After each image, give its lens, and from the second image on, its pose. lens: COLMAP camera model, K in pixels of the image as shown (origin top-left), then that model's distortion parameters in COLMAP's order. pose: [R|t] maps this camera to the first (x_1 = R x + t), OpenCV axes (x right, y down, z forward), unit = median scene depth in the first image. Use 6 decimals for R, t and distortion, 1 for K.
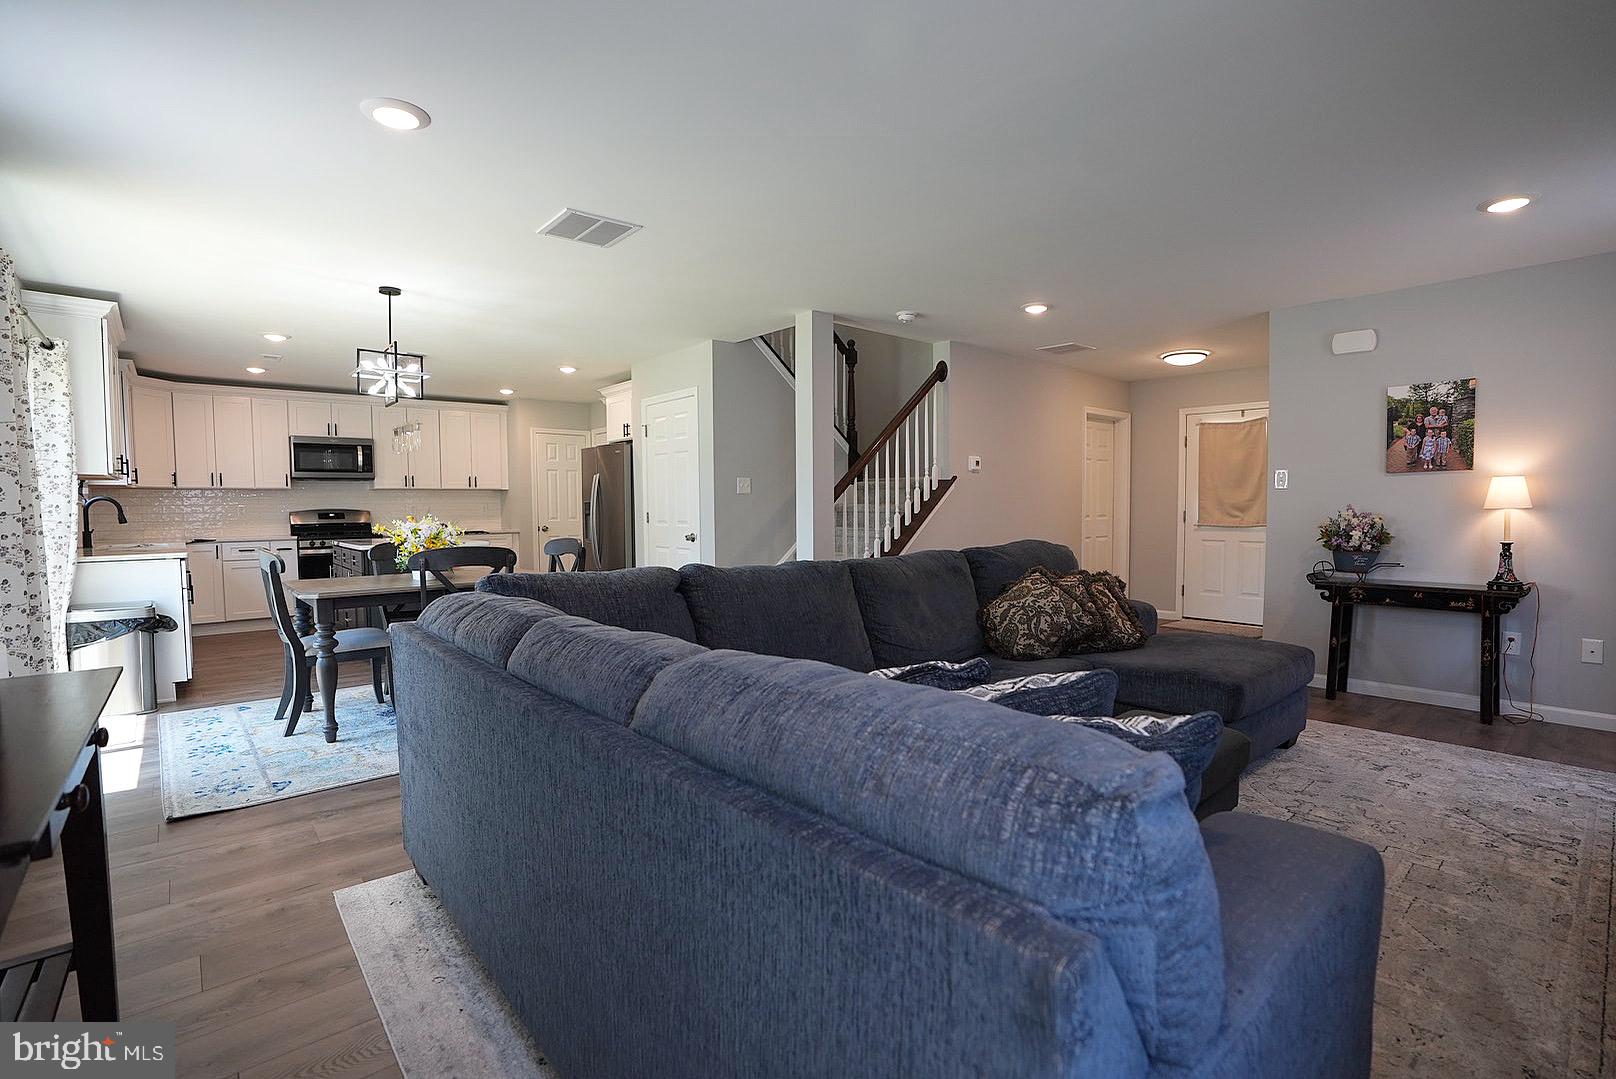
lens RADIAL K [[752.5, 0, 818.9], [0, 752.5, 547.6], [0, 0, 1]] dist [-0.066220, 0.025036]
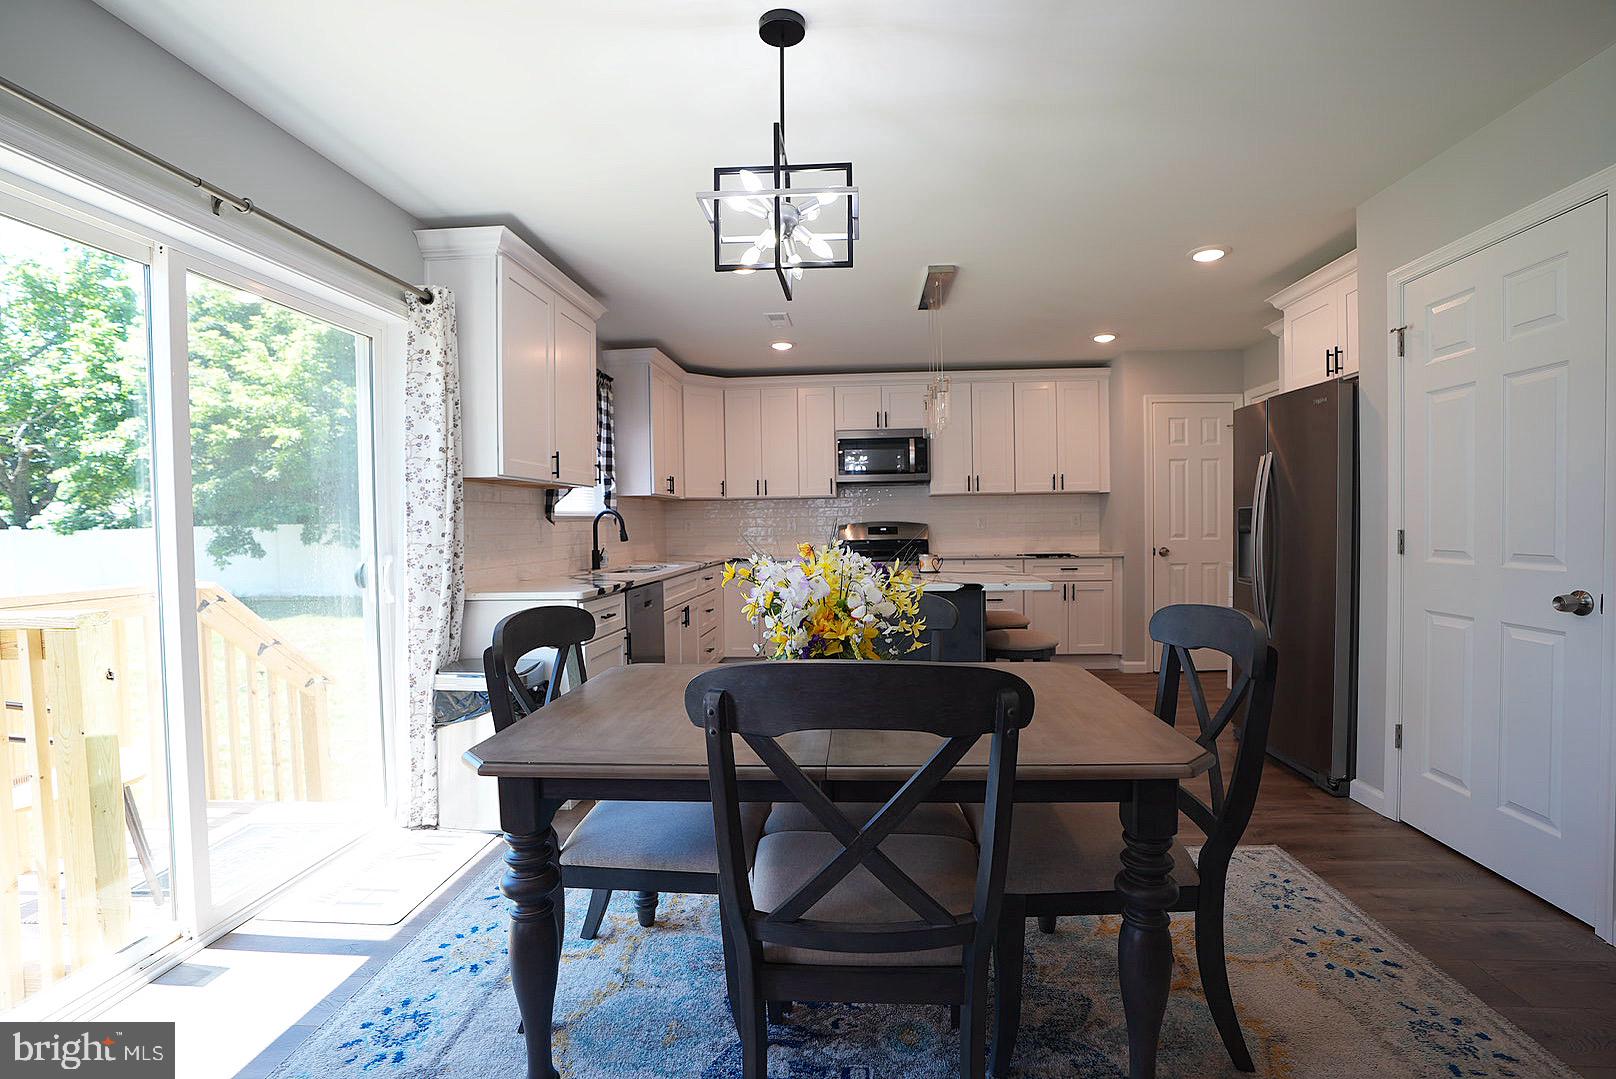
lens RADIAL K [[752.5, 0, 820.8], [0, 752.5, 547.0], [0, 0, 1]] dist [-0.066220, 0.025036]
pose [[0.702867, 0.018793, -0.711073, -0.146366], [-0.028703, 0.999586, -0.001954, -0.023537], [0.710742, 0.021784, 0.703116, 0.414227]]
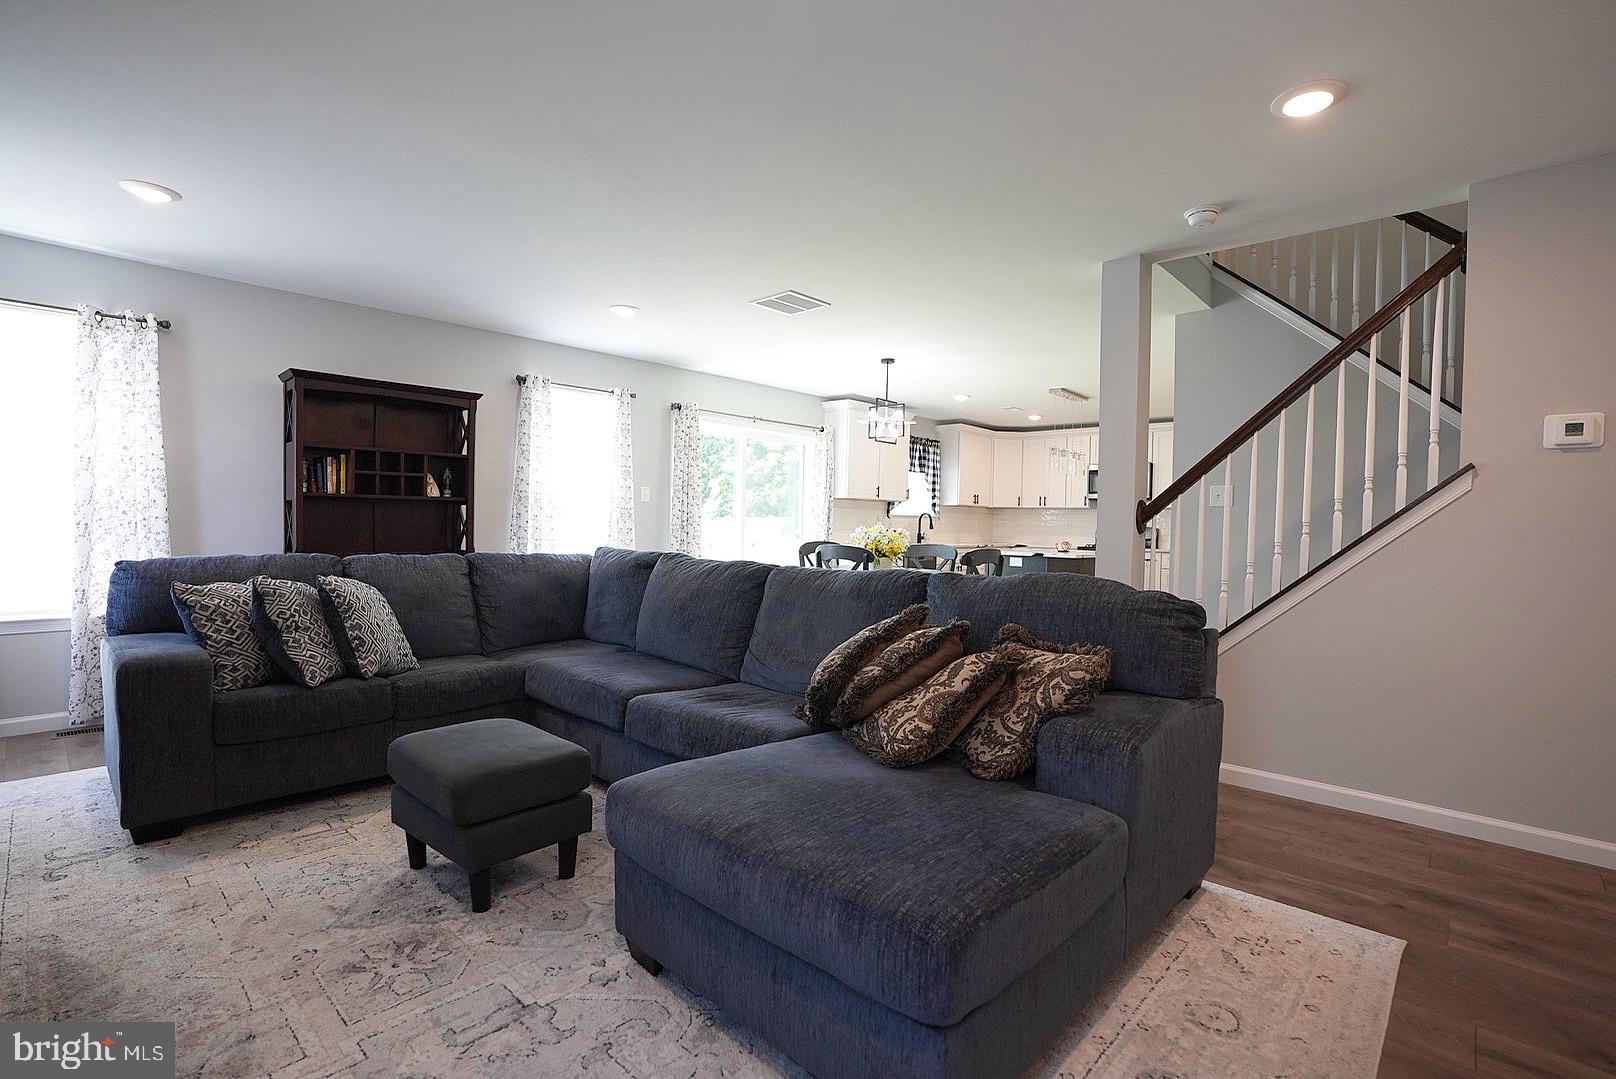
lens RADIAL K [[752.5, 0, 824.7], [0, 752.5, 548.3], [0, 0, 1]] dist [-0.066220, 0.025036]
pose [[0.117429, 0.040268, -0.992265, 0.471875], [-0.076697, 0.996561, 0.031366, -0.019139], [0.990115, 0.072420, 0.120113, 0.427485]]
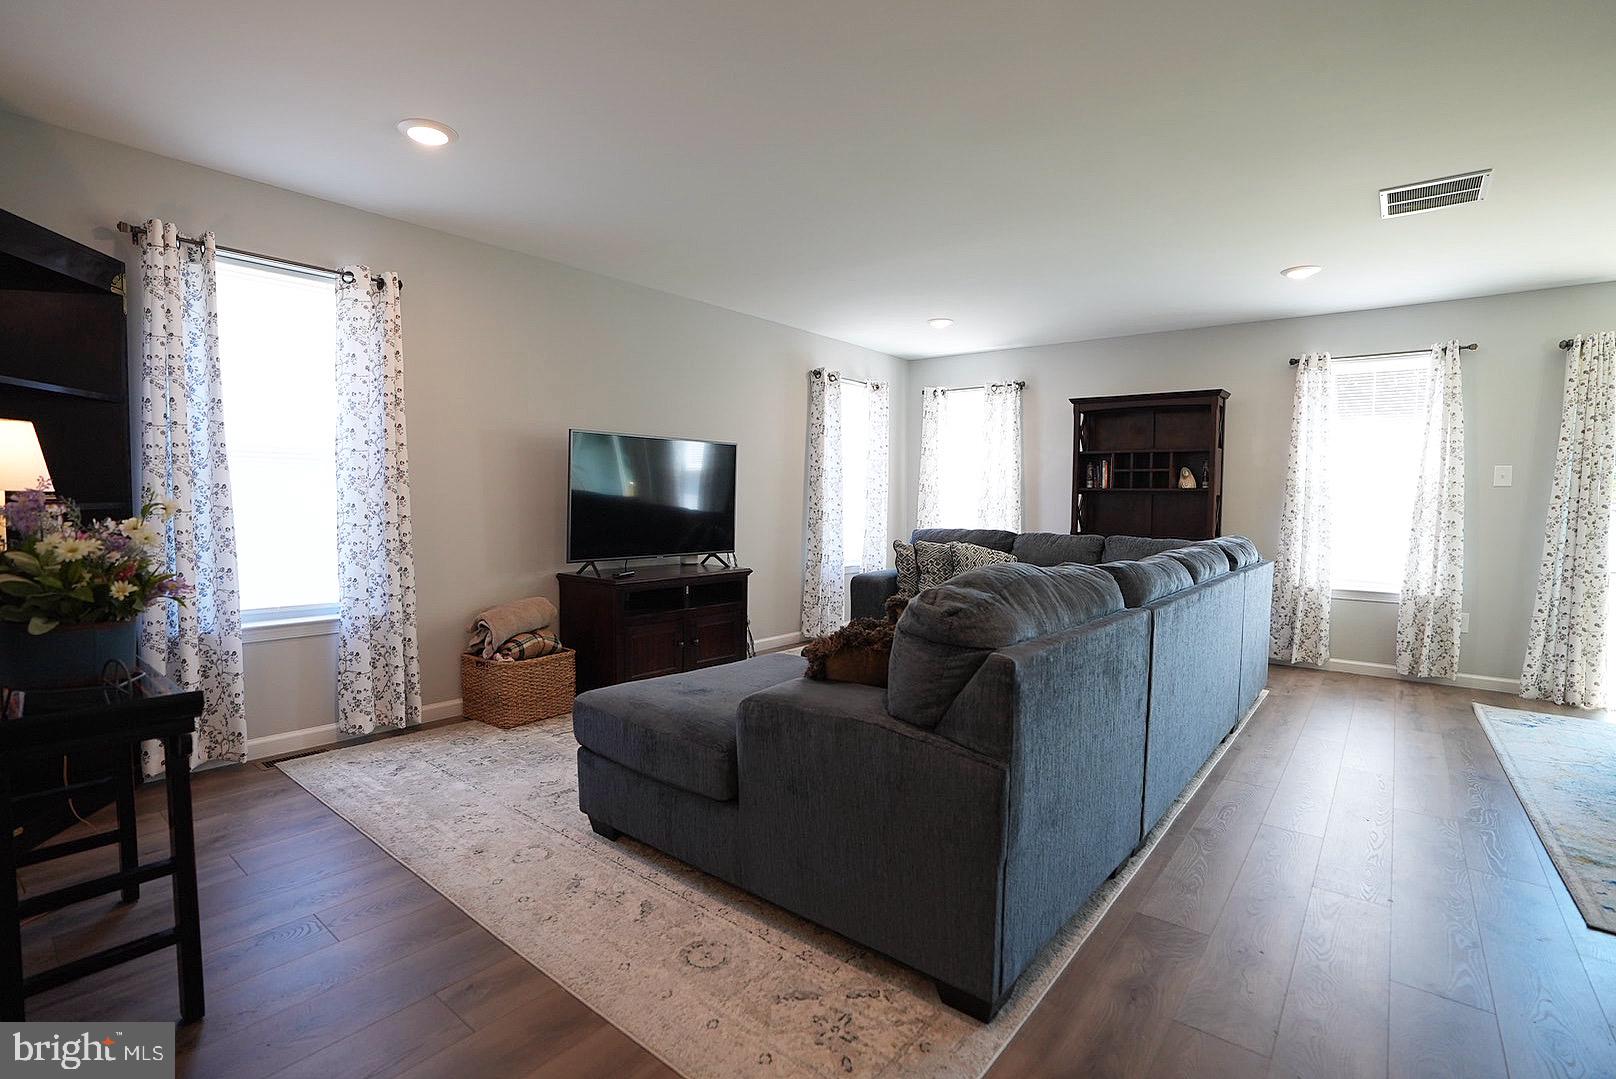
lens RADIAL K [[752.5, 0, 815.8], [0, 752.5, 548.6], [0, 0, 1]] dist [-0.066220, 0.025036]
pose [[-0.985148, 0.008552, -0.171492, 0.271240], [-0.013223, 0.992014, 0.125433, -0.045529], [0.171196, 0.125838, -0.977168, 0.823243]]
